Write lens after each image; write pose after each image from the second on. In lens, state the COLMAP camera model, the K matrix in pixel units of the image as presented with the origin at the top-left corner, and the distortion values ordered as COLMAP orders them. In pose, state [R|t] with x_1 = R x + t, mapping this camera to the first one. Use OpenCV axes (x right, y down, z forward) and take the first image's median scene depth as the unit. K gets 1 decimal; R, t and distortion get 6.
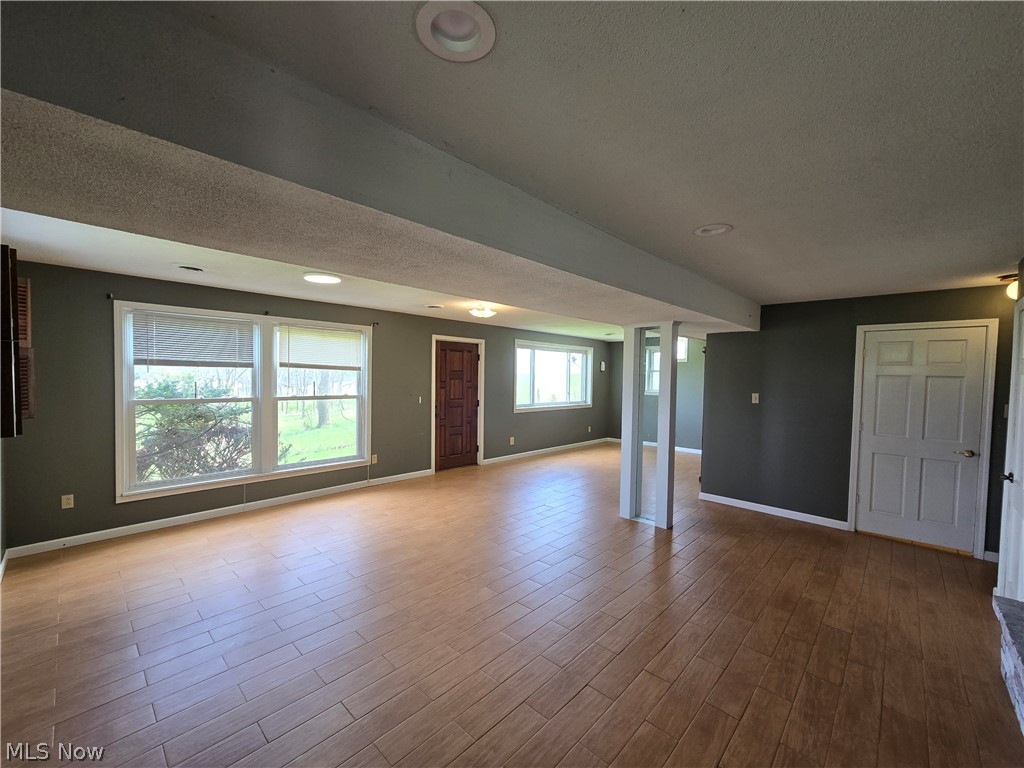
lens RADIAL K [[411.2, 0, 518.3], [0, 411.2, 385.8], [0, 0, 1]] dist [-0.003676, 0.000262]
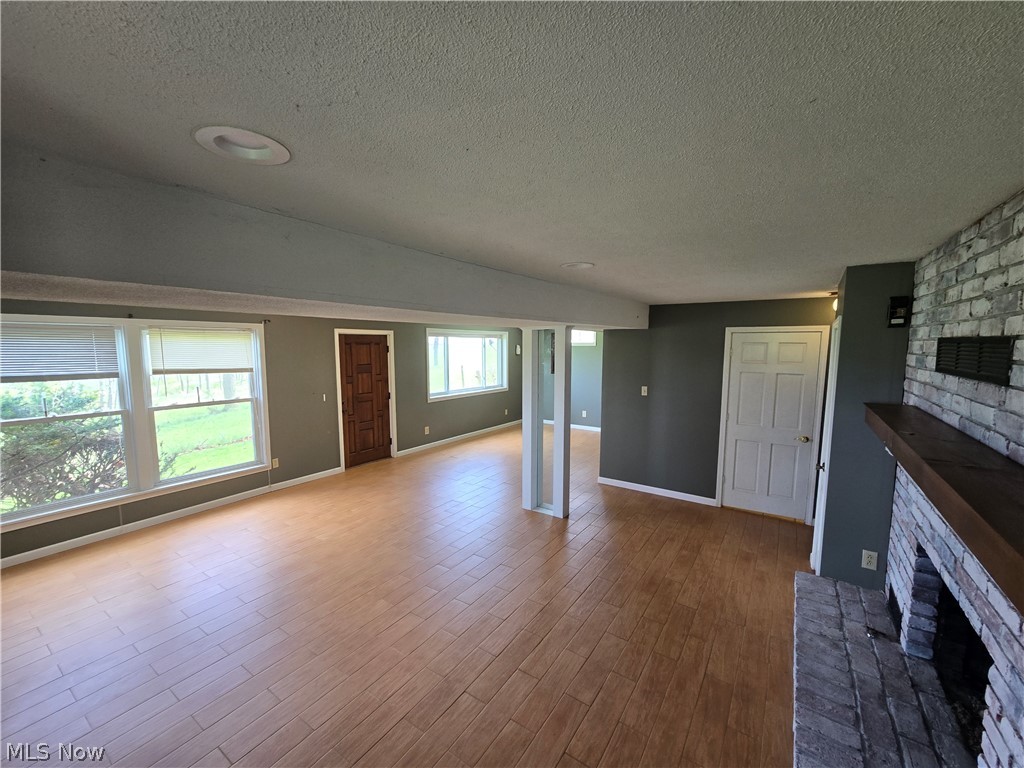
lens RADIAL K [[411.2, 0, 511.5], [0, 411.2, 389.5], [0, 0, 1]] dist [-0.003676, 0.000262]
pose [[0.986934, -0.032224, 0.157871, 0.072415], [0.020494, 0.996945, 0.075371, -0.082861], [-0.159818, -0.071151, 0.984579, -0.026457]]
